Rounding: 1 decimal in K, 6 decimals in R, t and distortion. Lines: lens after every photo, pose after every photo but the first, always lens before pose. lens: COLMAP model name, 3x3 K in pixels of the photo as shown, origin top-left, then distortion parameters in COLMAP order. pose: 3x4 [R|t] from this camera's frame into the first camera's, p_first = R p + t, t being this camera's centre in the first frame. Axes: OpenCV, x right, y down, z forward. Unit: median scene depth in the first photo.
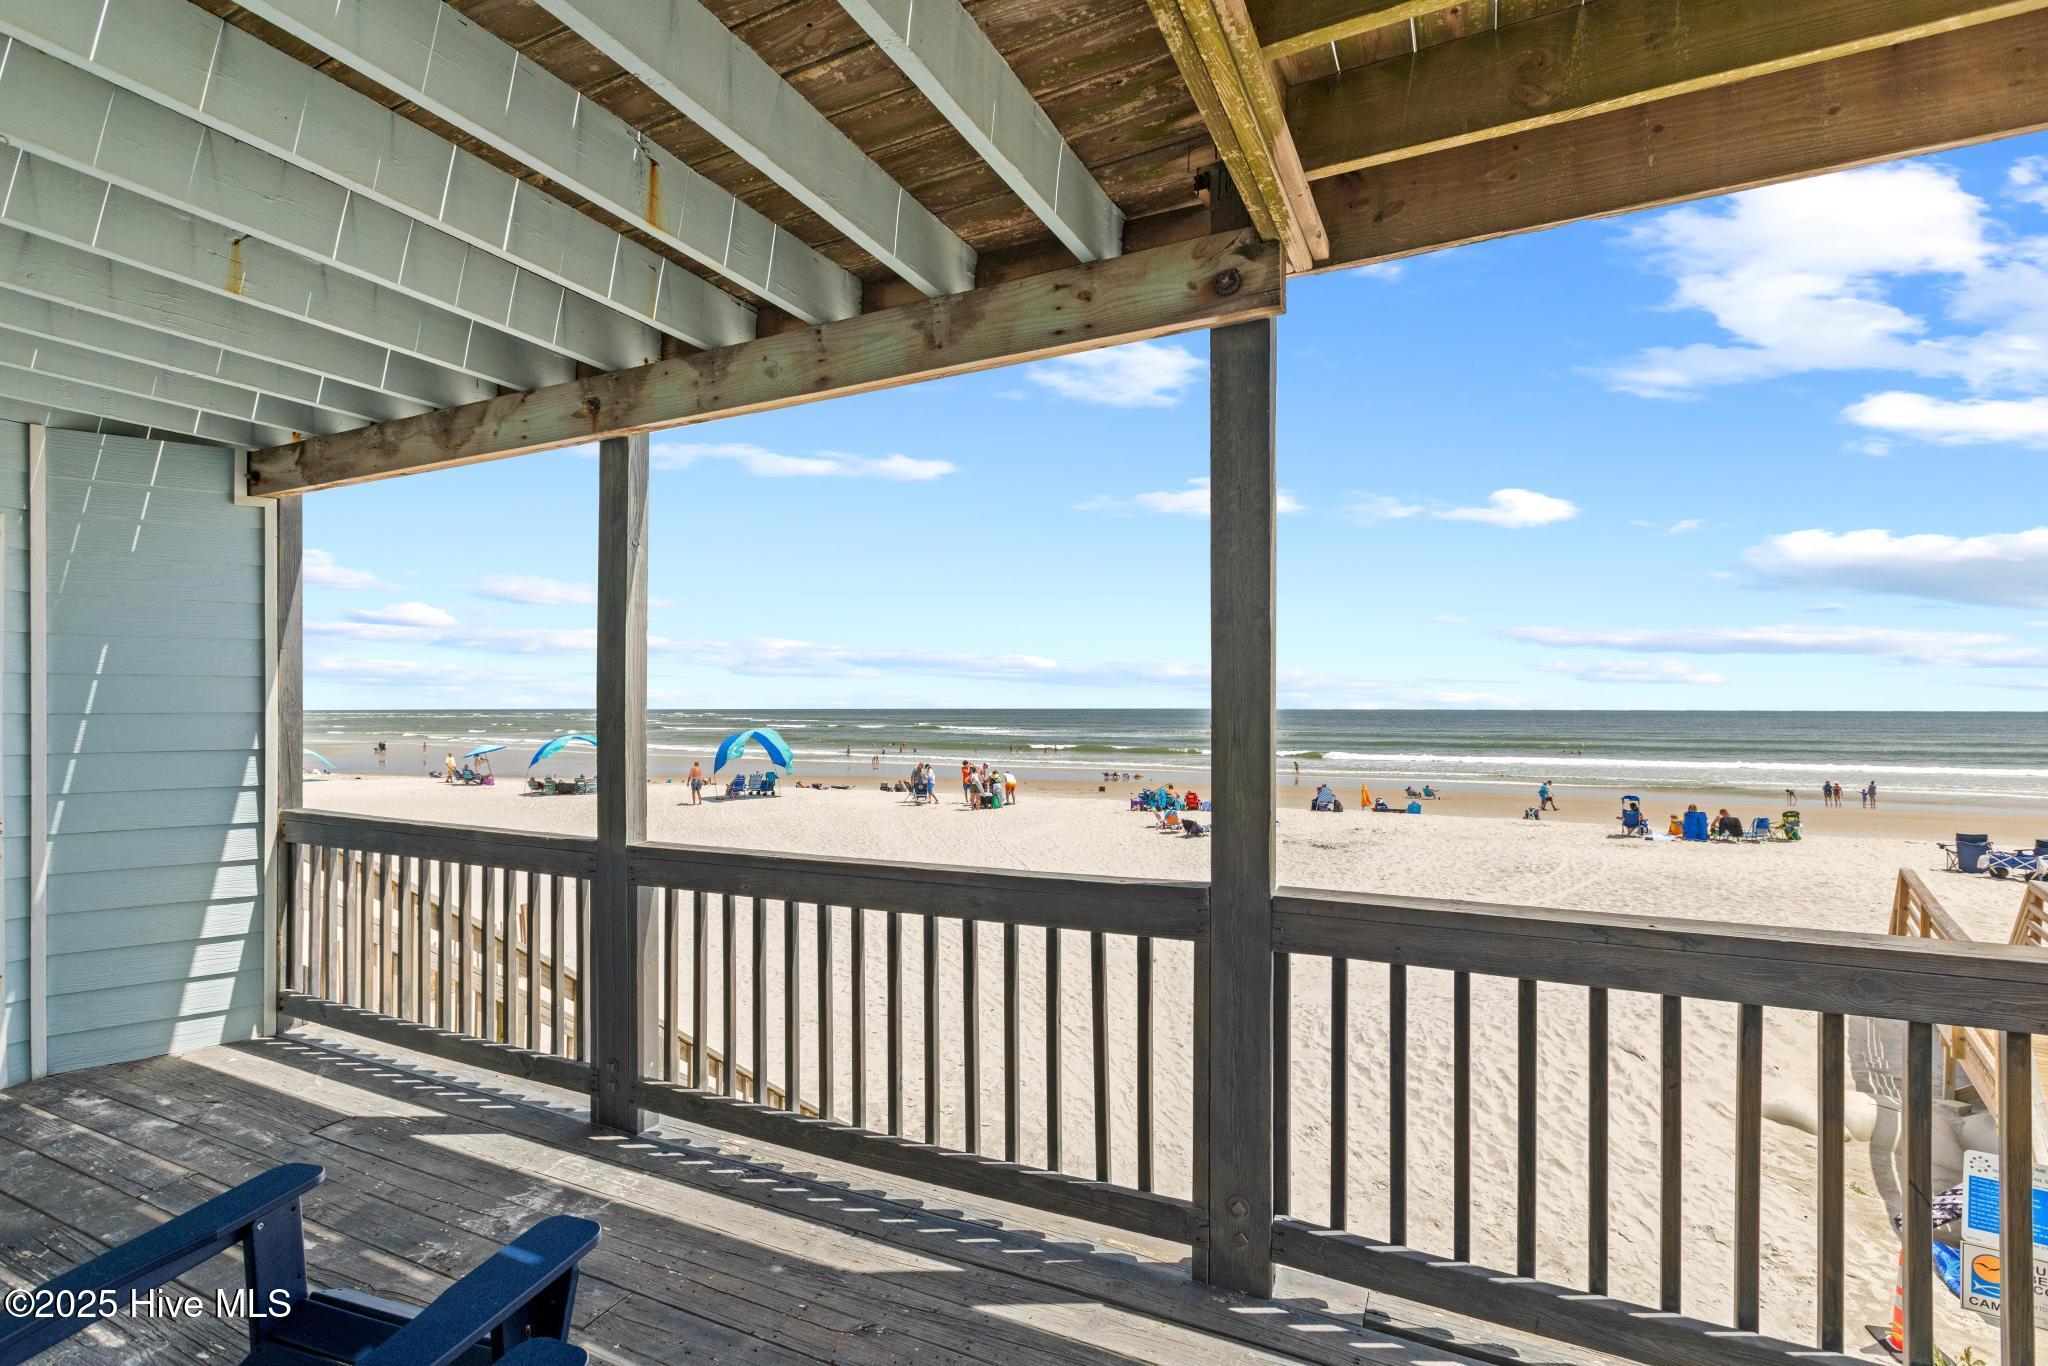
lens RADIAL K [[935.3, 0, 1028.8], [0, 935.3, 704.1], [0, 0, 1]] dist [-0.000859, -0.000954]
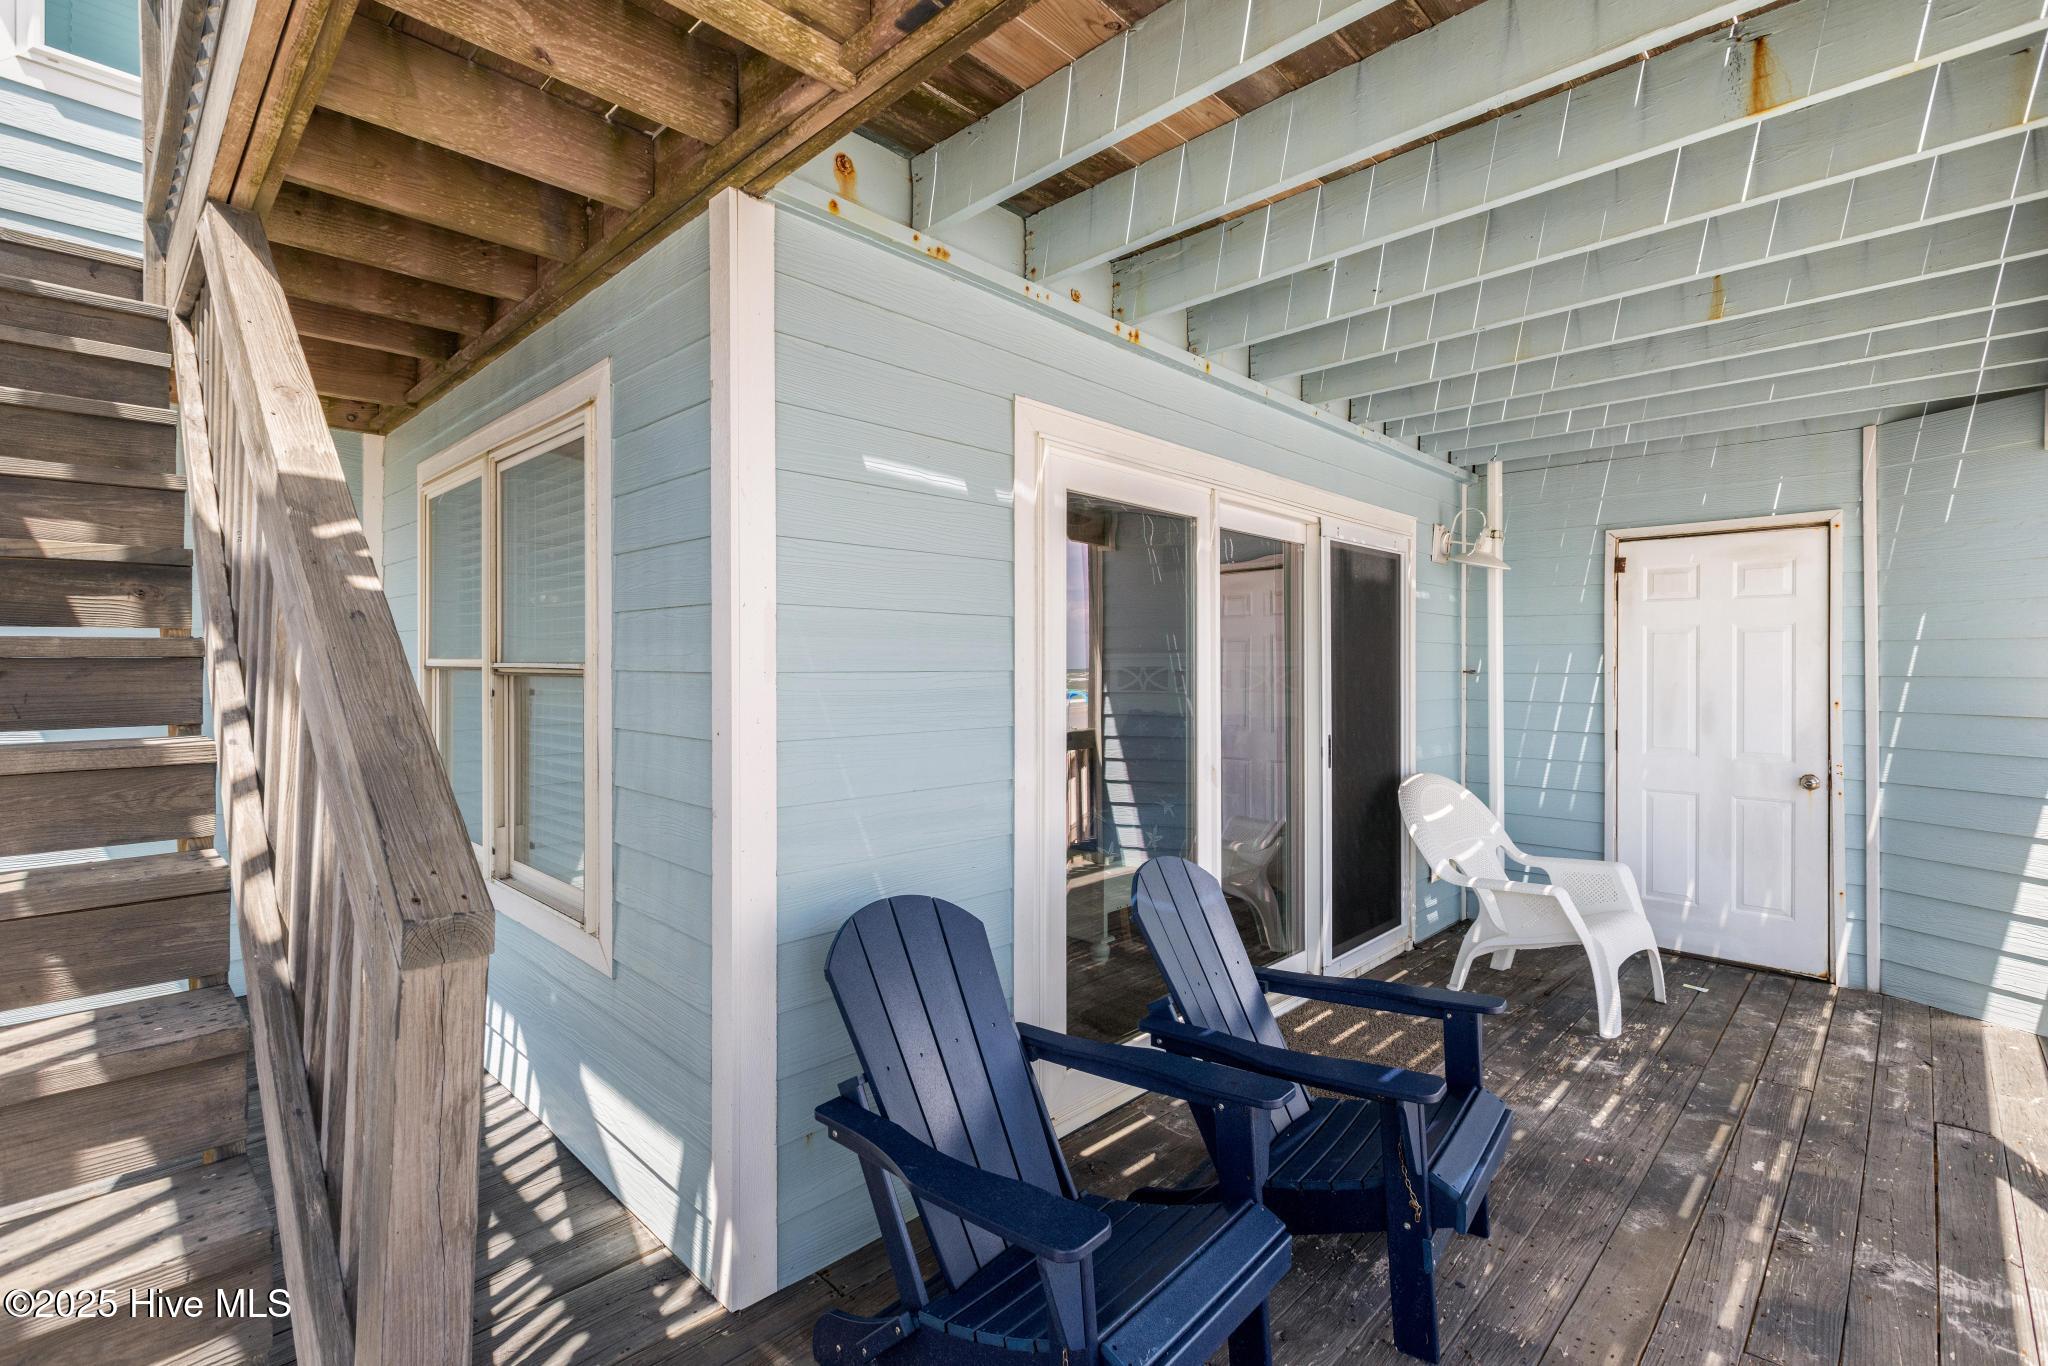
lens RADIAL K [[928.9, 0, 1025.4], [0, 928.9, 656.8], [0, 0, 1]] dist [0.006678, -0.001627]
pose [[-0.302305, -0.004536, -0.953201, 0.362227], [-0.003460, 0.999987, -0.003661, -0.005406], [0.953205, 0.002192, -0.302316, 0.354038]]
